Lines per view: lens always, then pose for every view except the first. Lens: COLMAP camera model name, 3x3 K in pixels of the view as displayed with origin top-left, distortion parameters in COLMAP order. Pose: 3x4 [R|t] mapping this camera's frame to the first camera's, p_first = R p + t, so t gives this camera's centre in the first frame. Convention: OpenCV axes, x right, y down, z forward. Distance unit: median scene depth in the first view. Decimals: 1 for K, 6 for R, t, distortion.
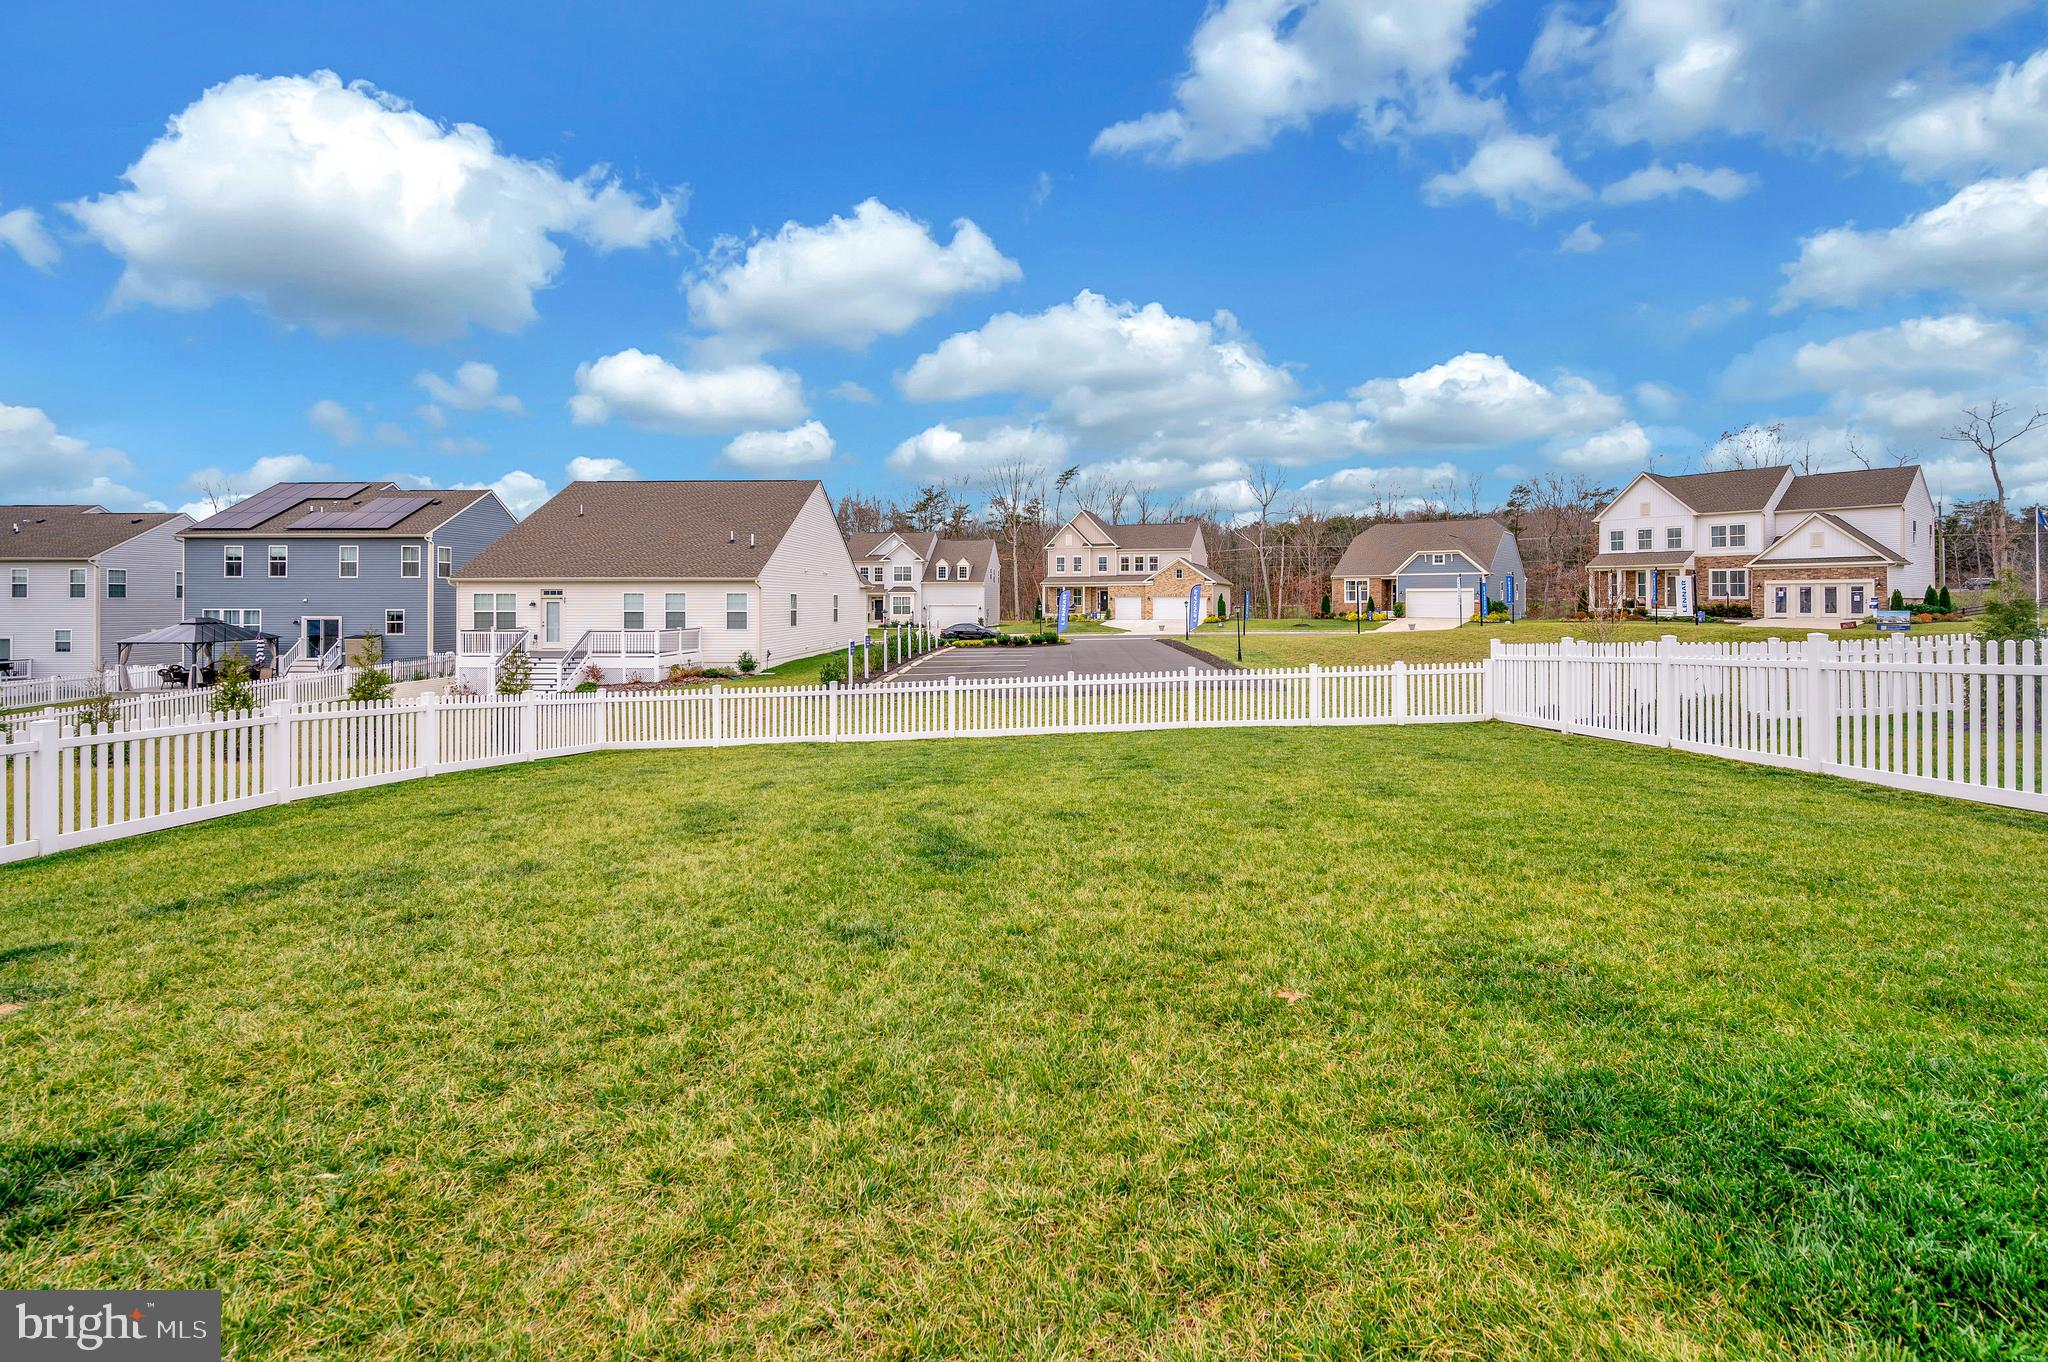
lens RADIAL K [[844.2, 0, 1034.1], [0, 844.2, 597.9], [0, 0, 1]] dist [-0.004007, 0.000065]
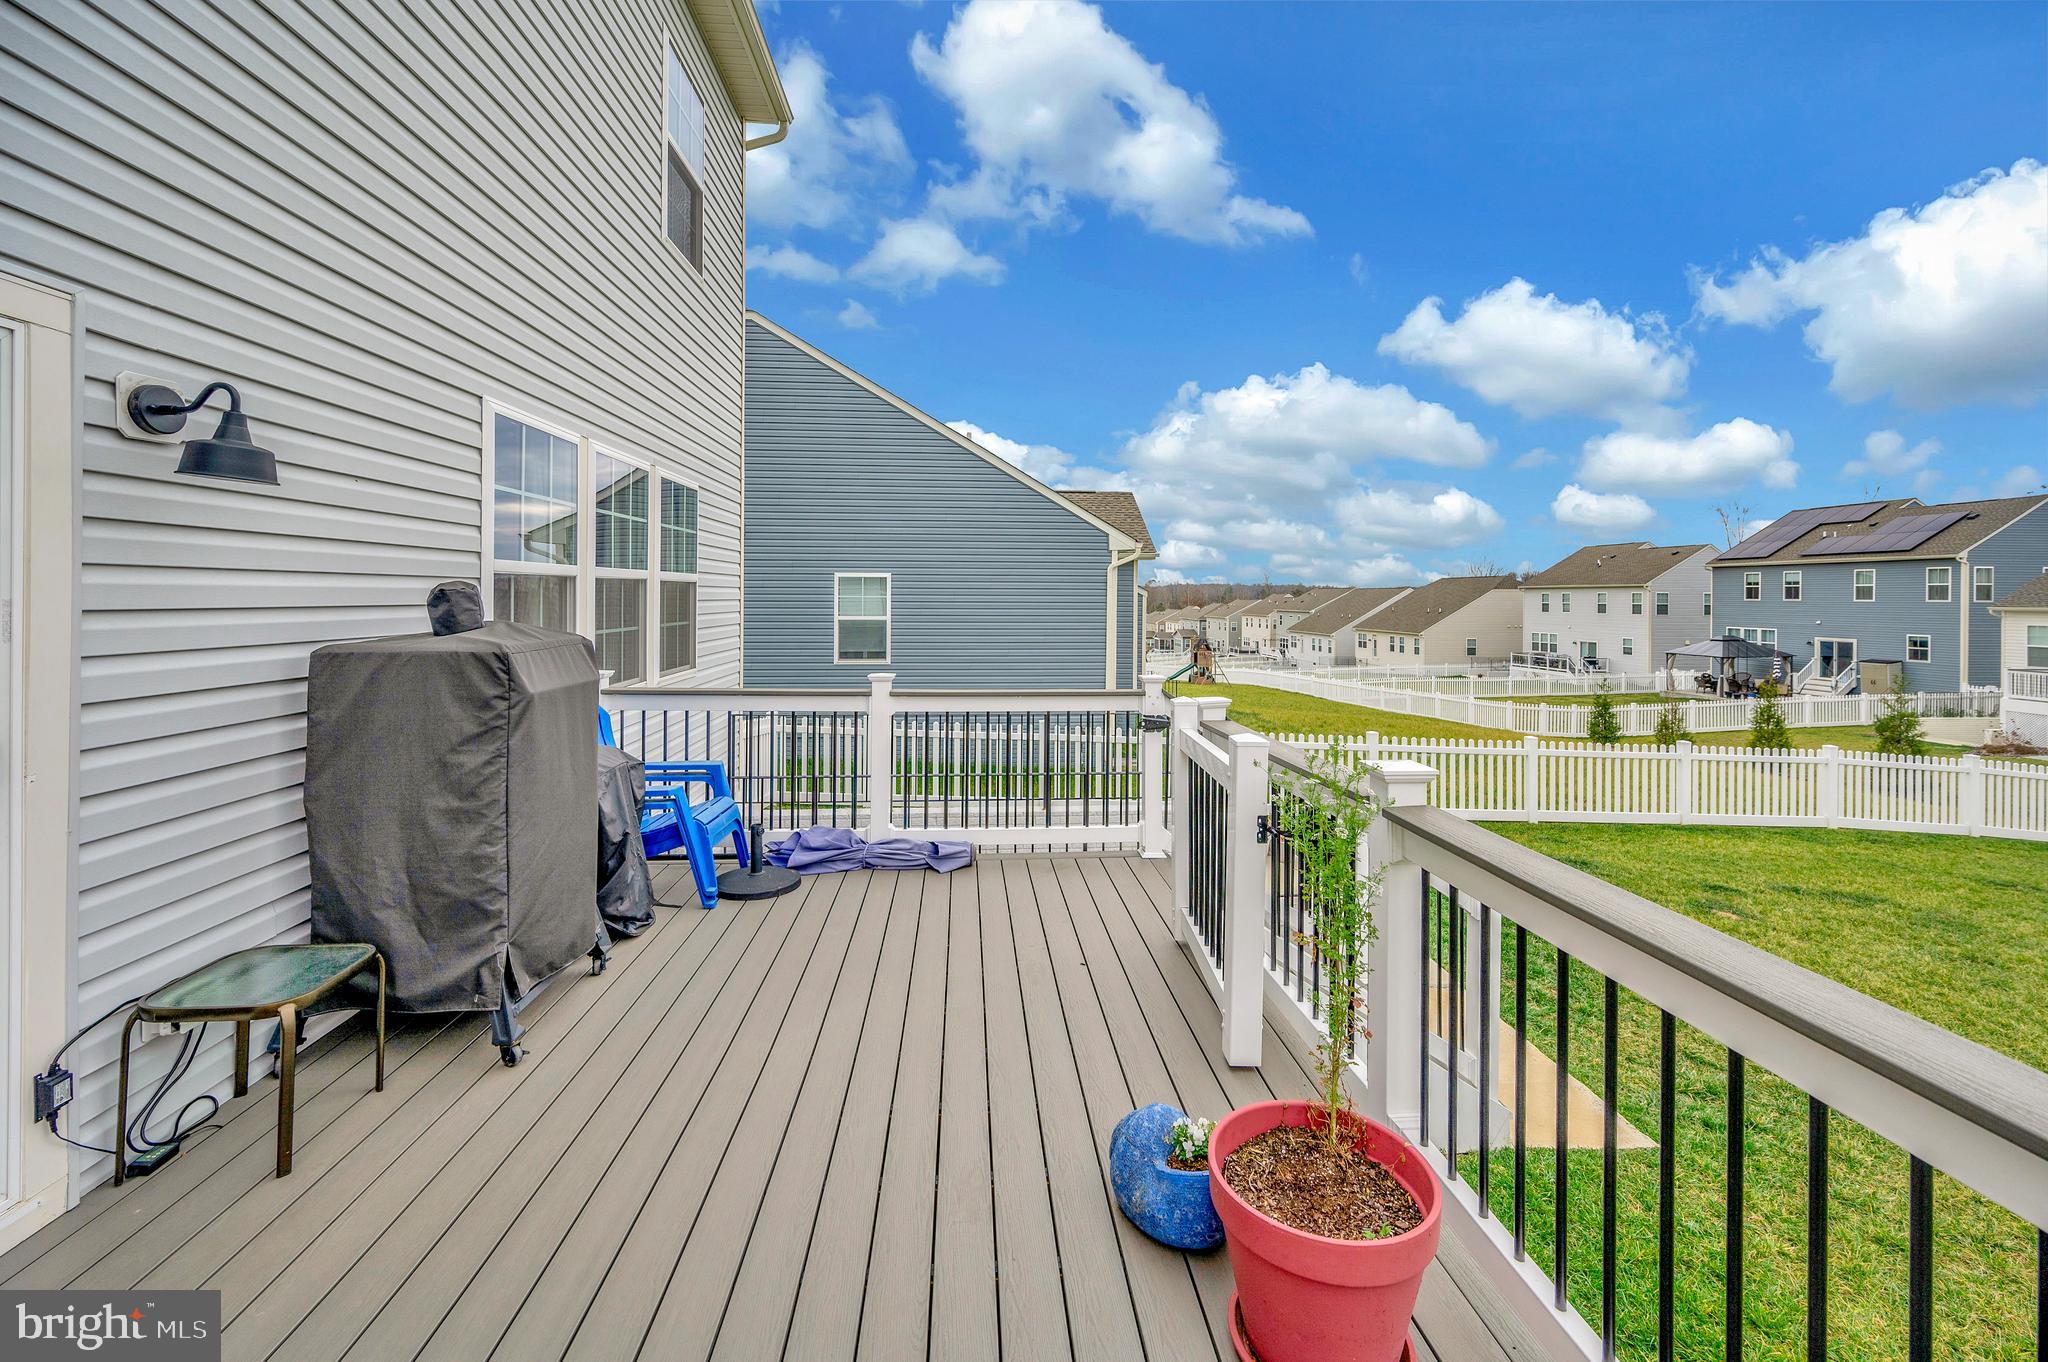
lens RADIAL K [[844.2, 0, 1017.1], [0, 844.2, 588.0], [0, 0, 1]] dist [-0.004007, 0.000065]
pose [[0.107859, -0.002483, -0.994163, 0.072682], [-0.003701, 0.999989, -0.002899, -0.034462], [0.994159, 0.003992, 0.107848, -0.112255]]
